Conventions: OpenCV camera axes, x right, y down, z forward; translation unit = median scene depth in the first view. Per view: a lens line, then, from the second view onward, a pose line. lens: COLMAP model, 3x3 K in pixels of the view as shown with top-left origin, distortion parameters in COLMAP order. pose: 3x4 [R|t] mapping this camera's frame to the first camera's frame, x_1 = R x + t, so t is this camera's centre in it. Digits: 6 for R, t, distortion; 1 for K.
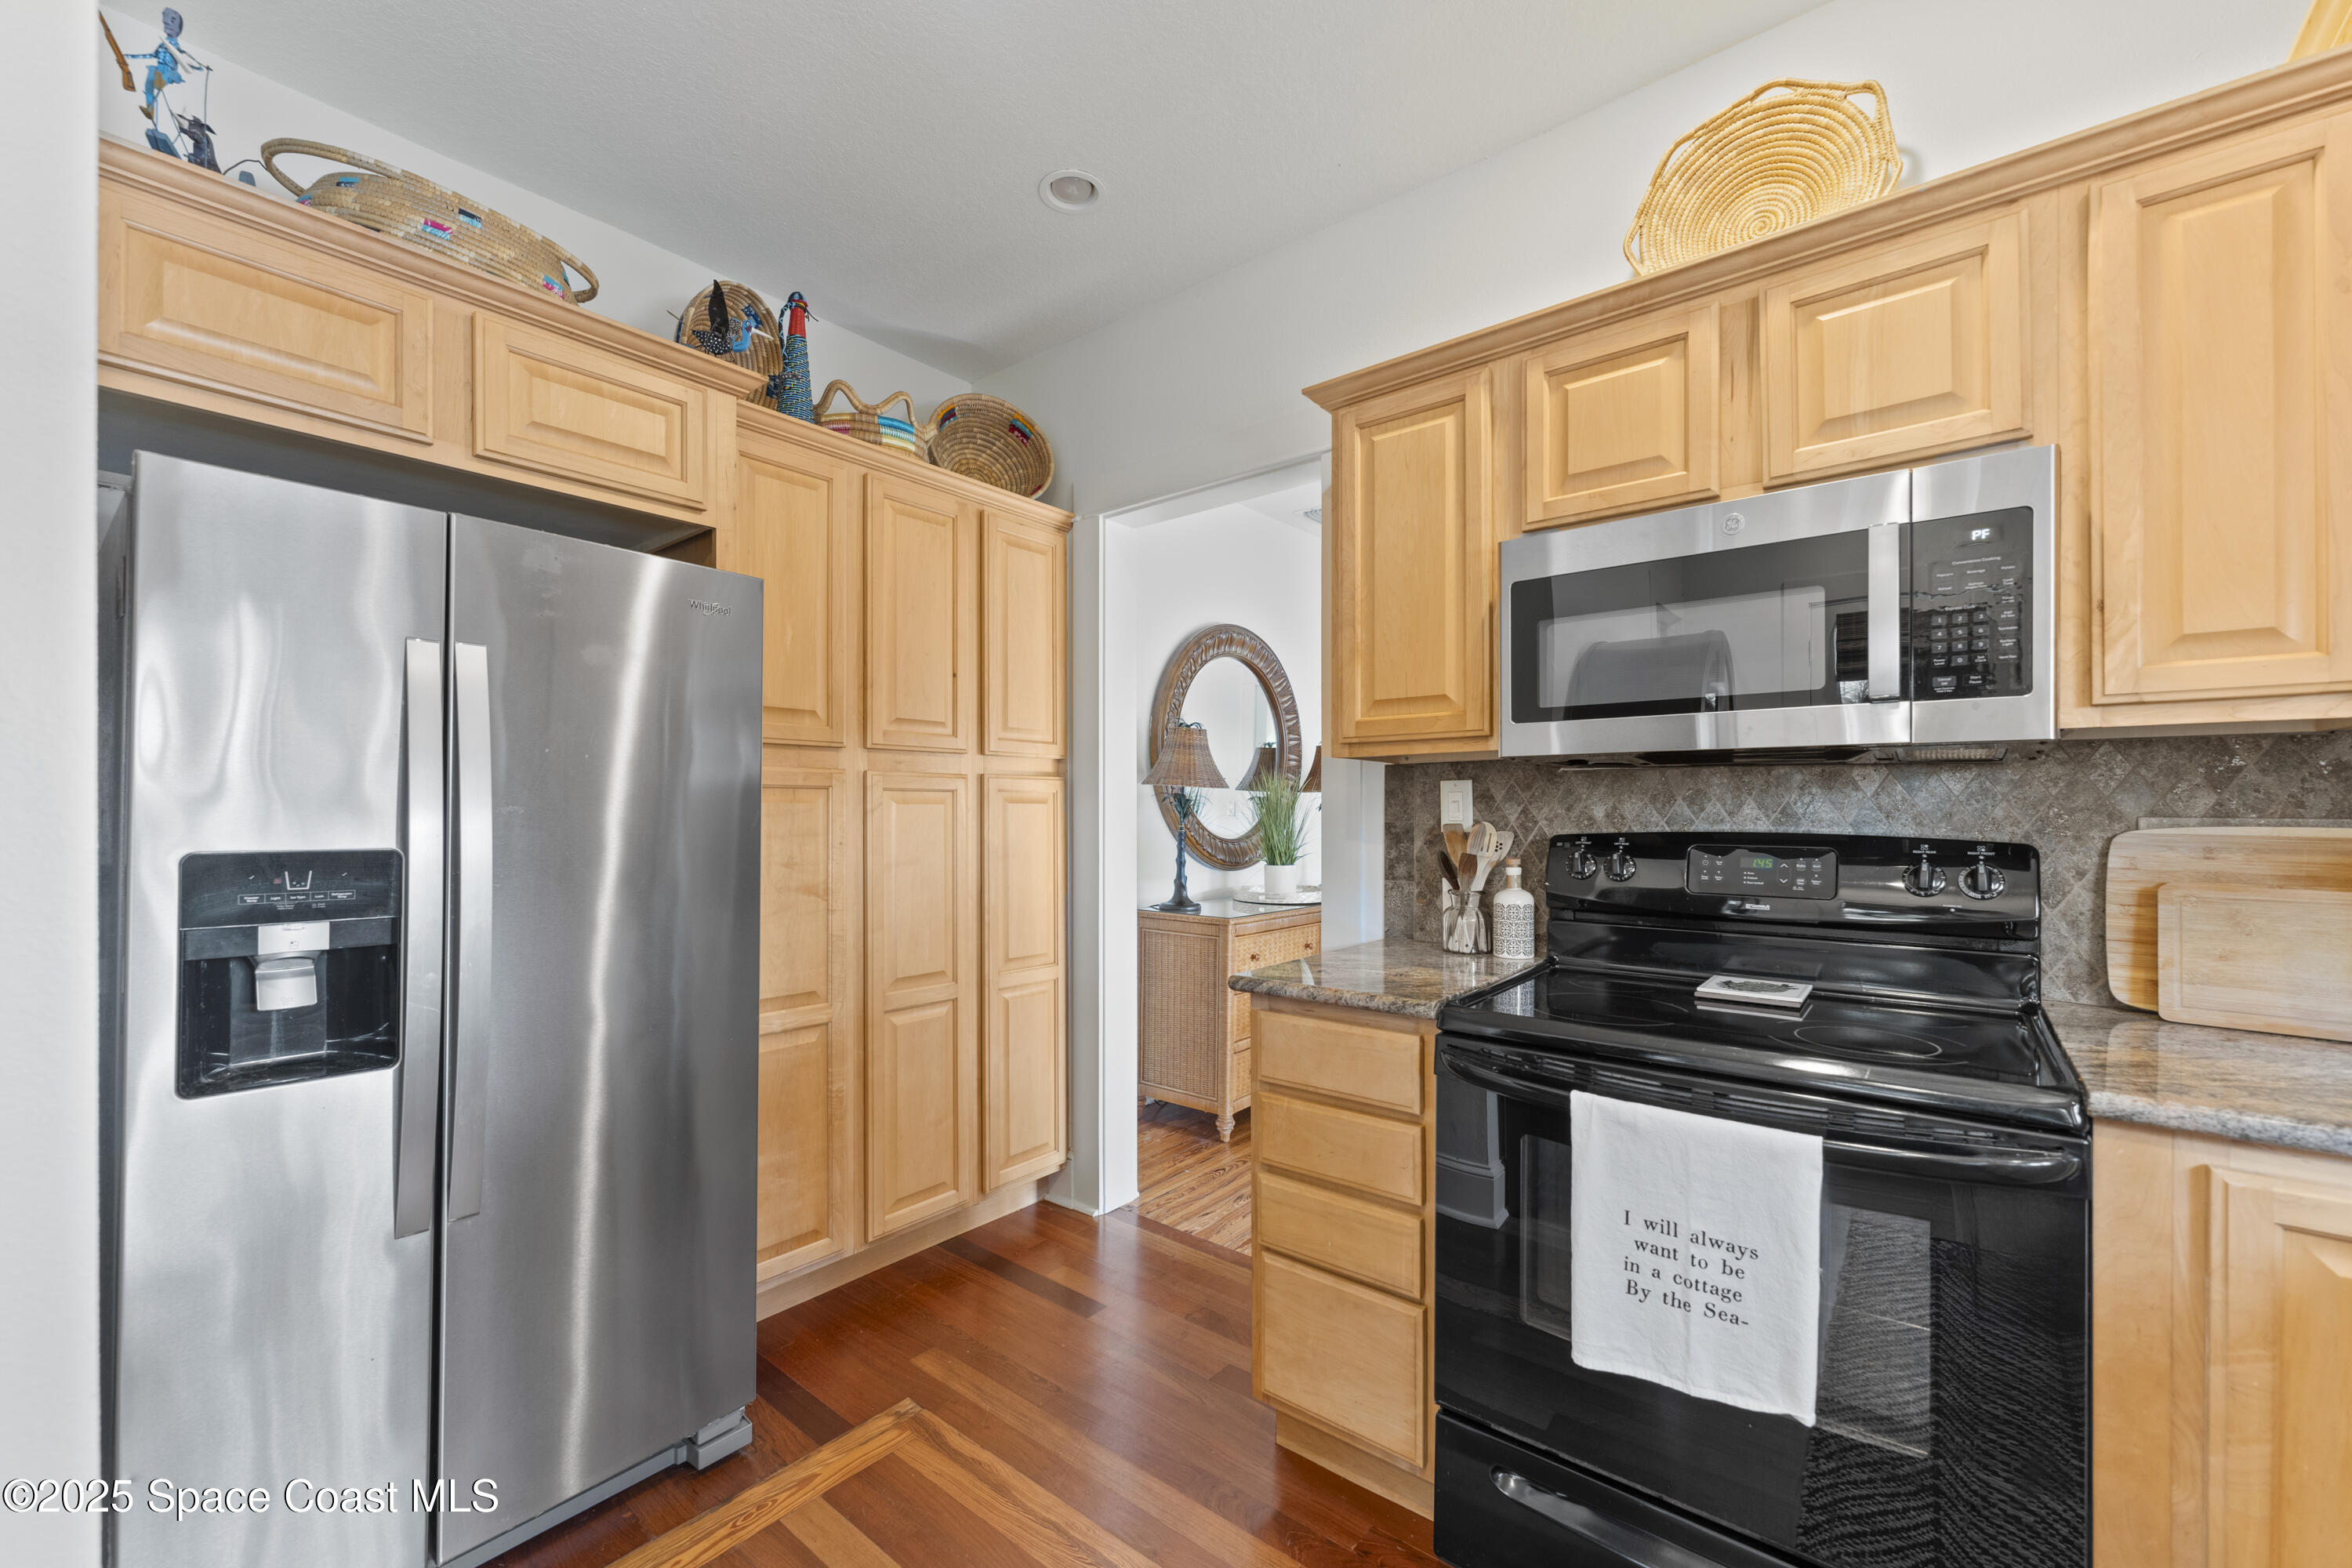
lens RADIAL K [[938.3, 0, 1175.7], [0, 938.3, 799.2], [0, 0, 1]] dist [-0.001511, 0.000151]
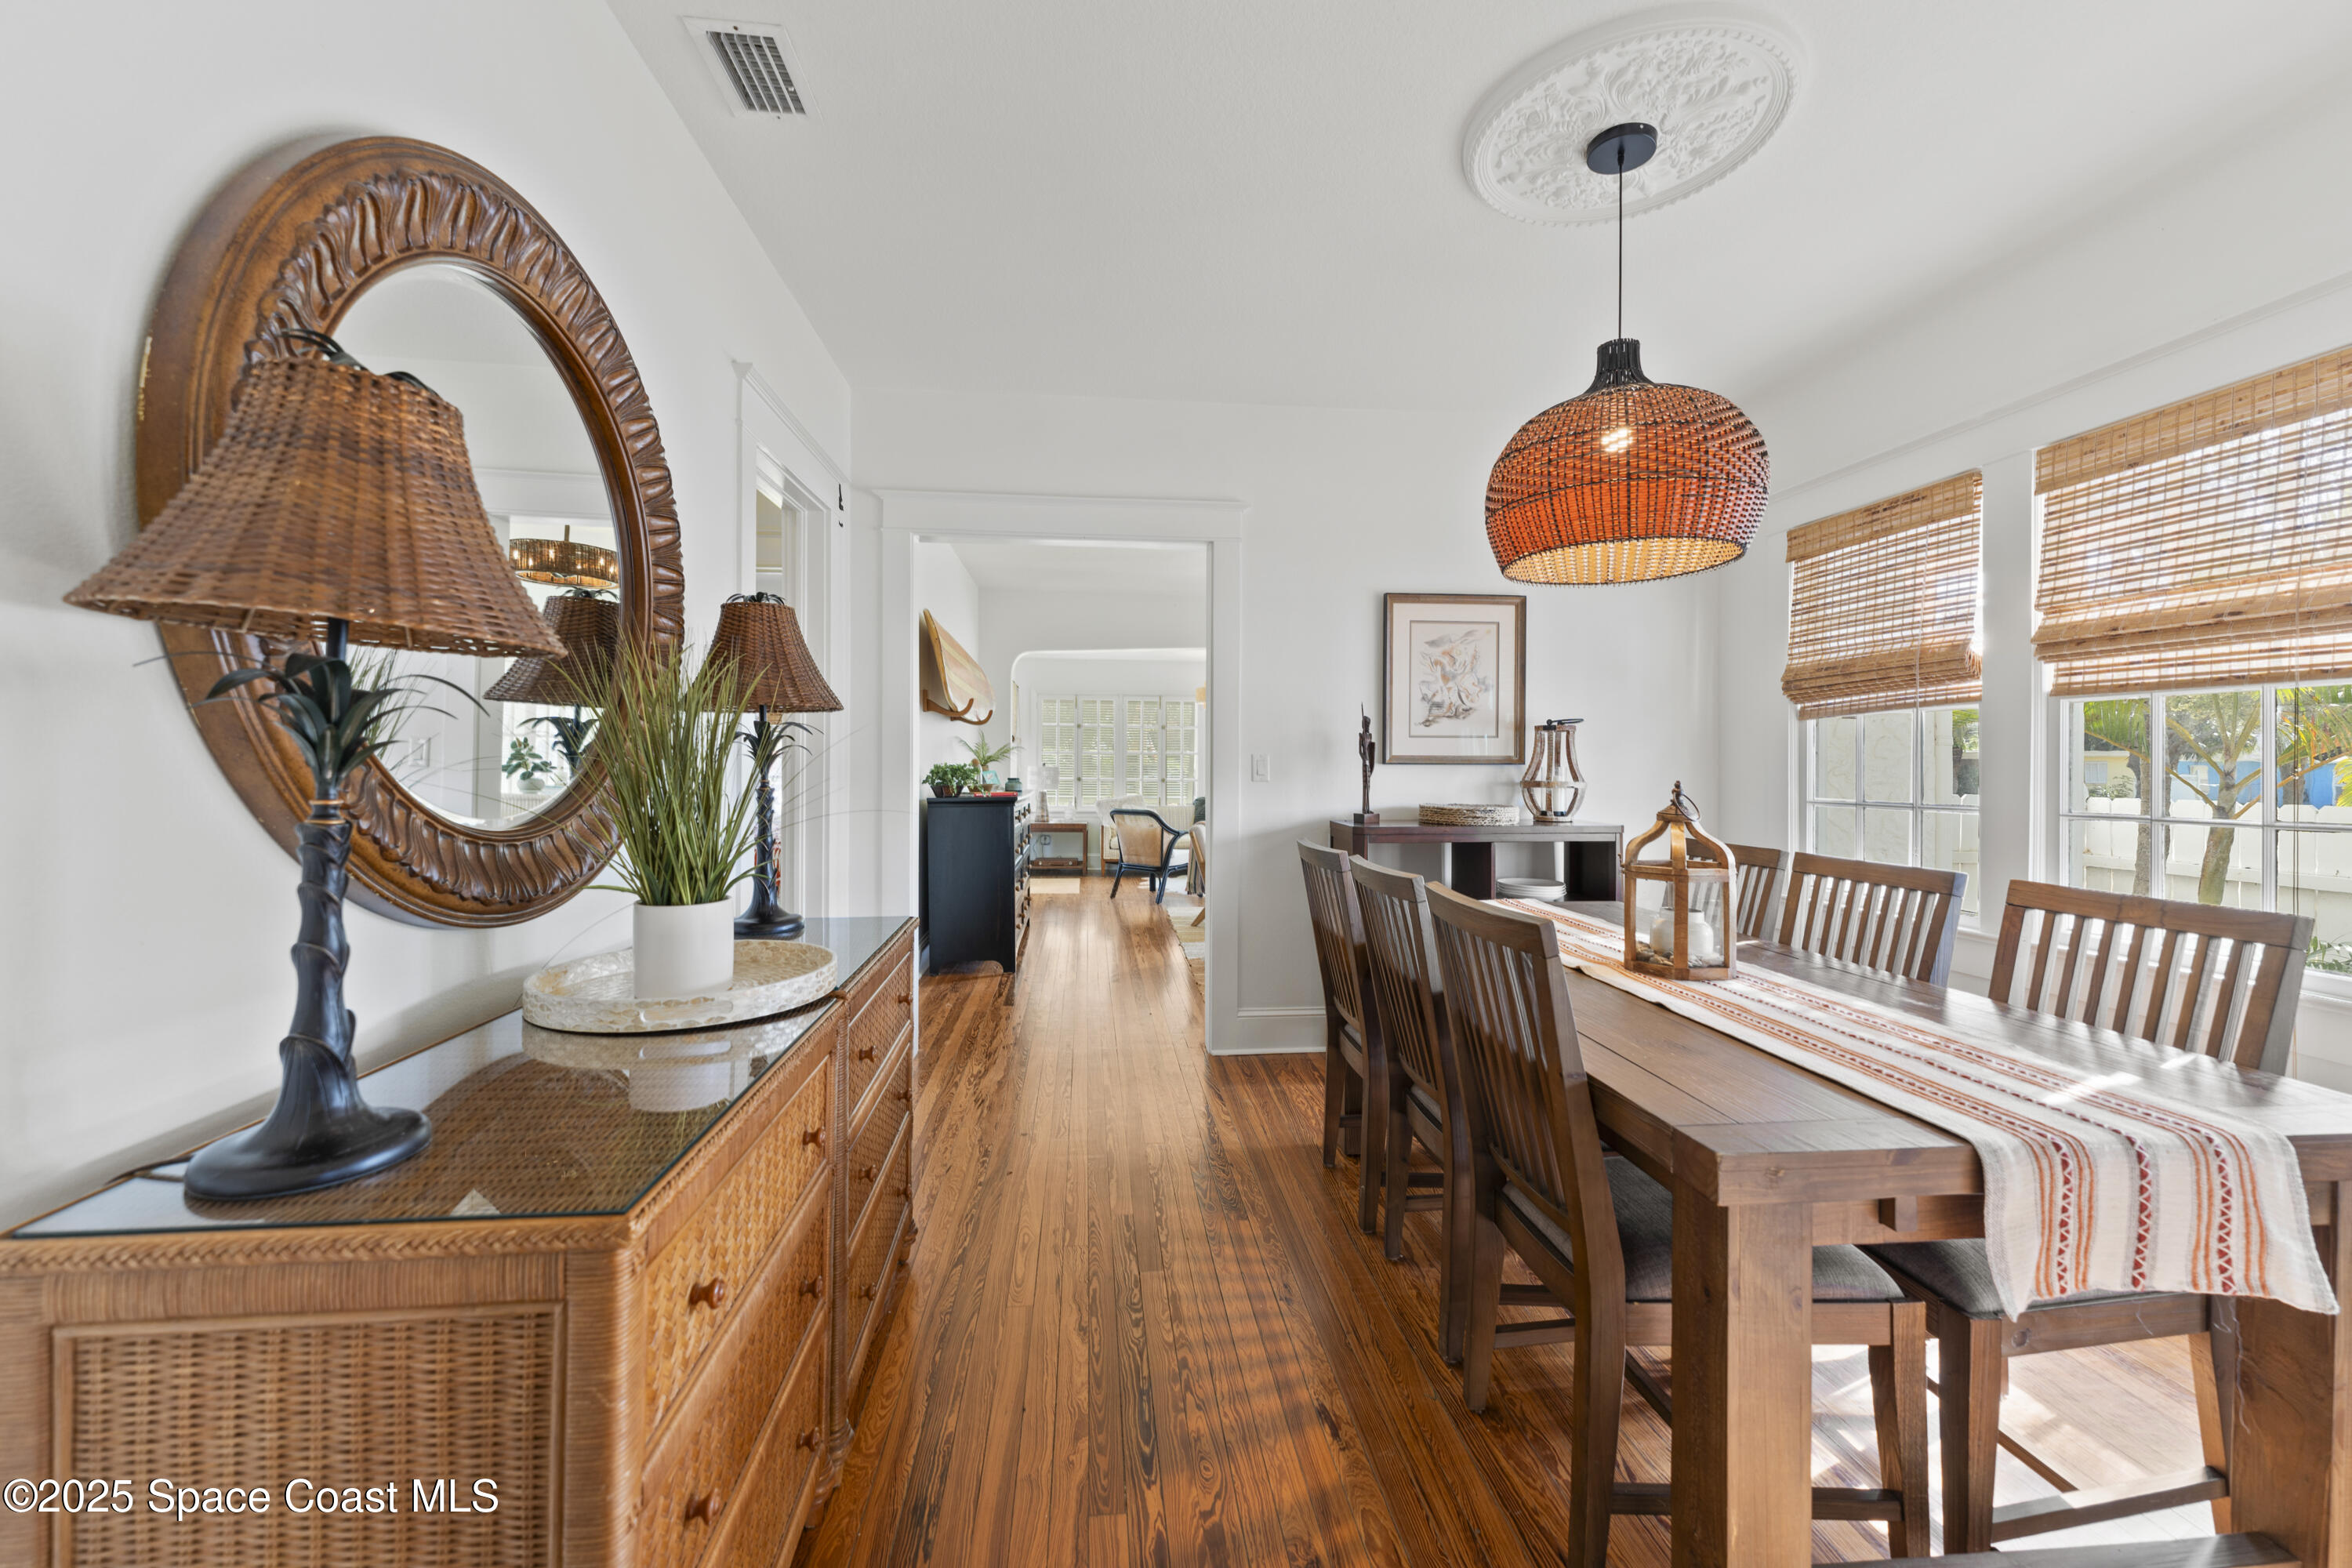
lens RADIAL K [[938.3, 0, 1168.4], [0, 938.3, 762.3], [0, 0, 1]] dist [-0.001511, 0.000151]
pose [[0.719190, 0.000155, 0.694814, -0.004760], [-0.008168, 0.999933, 0.008232, 0.014295], [-0.694766, -0.011596, 0.719143, 0.660325]]
